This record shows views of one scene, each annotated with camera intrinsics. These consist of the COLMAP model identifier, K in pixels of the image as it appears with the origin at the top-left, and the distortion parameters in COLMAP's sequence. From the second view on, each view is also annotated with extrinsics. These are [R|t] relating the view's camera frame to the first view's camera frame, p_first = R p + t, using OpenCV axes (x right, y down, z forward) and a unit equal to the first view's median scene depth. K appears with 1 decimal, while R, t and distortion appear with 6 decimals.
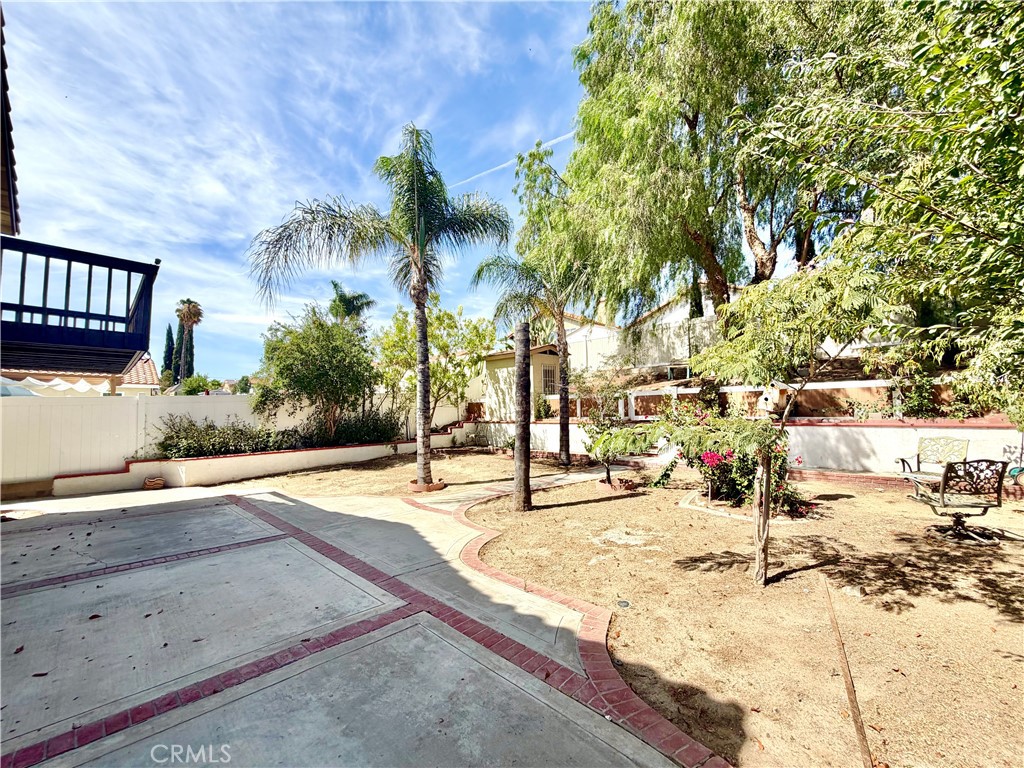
lens RADIAL K [[409.7, 0, 512.5], [0, 409.7, 385.8], [0, 0, 1]] dist [0.001976, 0.000306]
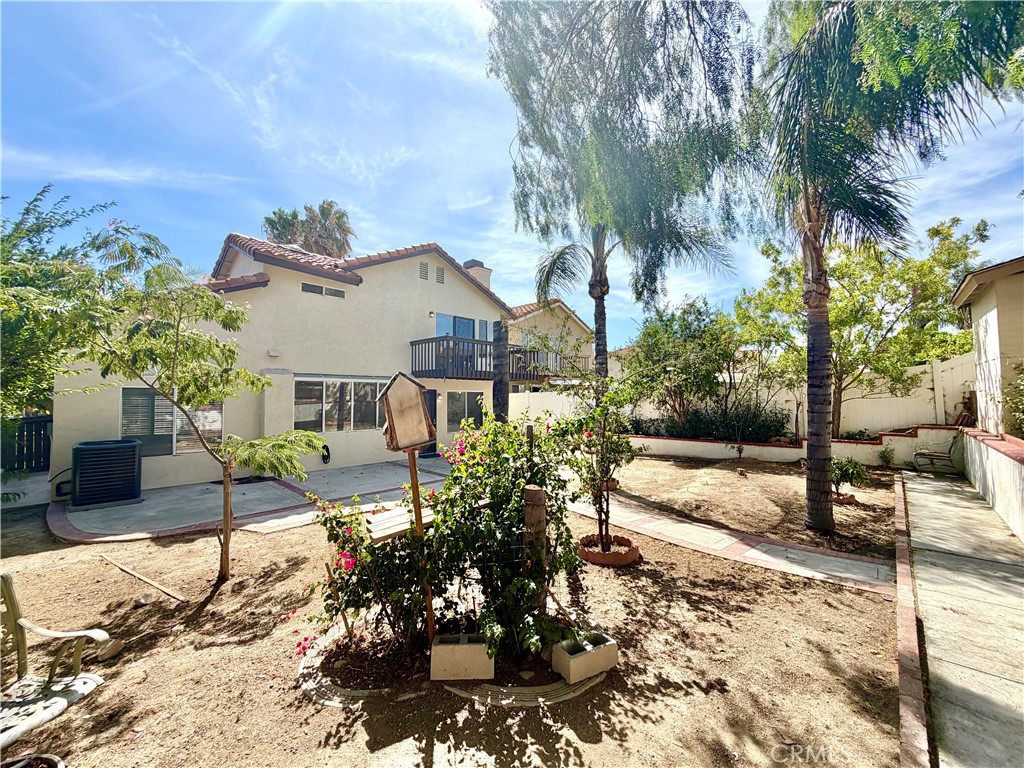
lens RADIAL K [[409.7, 0, 512.5], [0, 409.7, 387.2], [0, 0, 1]] dist [0.001976, 0.000306]
pose [[0.015021, 0.000287, -0.999887, 1.595959], [0.066947, 0.997756, 0.001292, -0.018411], [0.997643, -0.066959, 0.014968, 1.628008]]
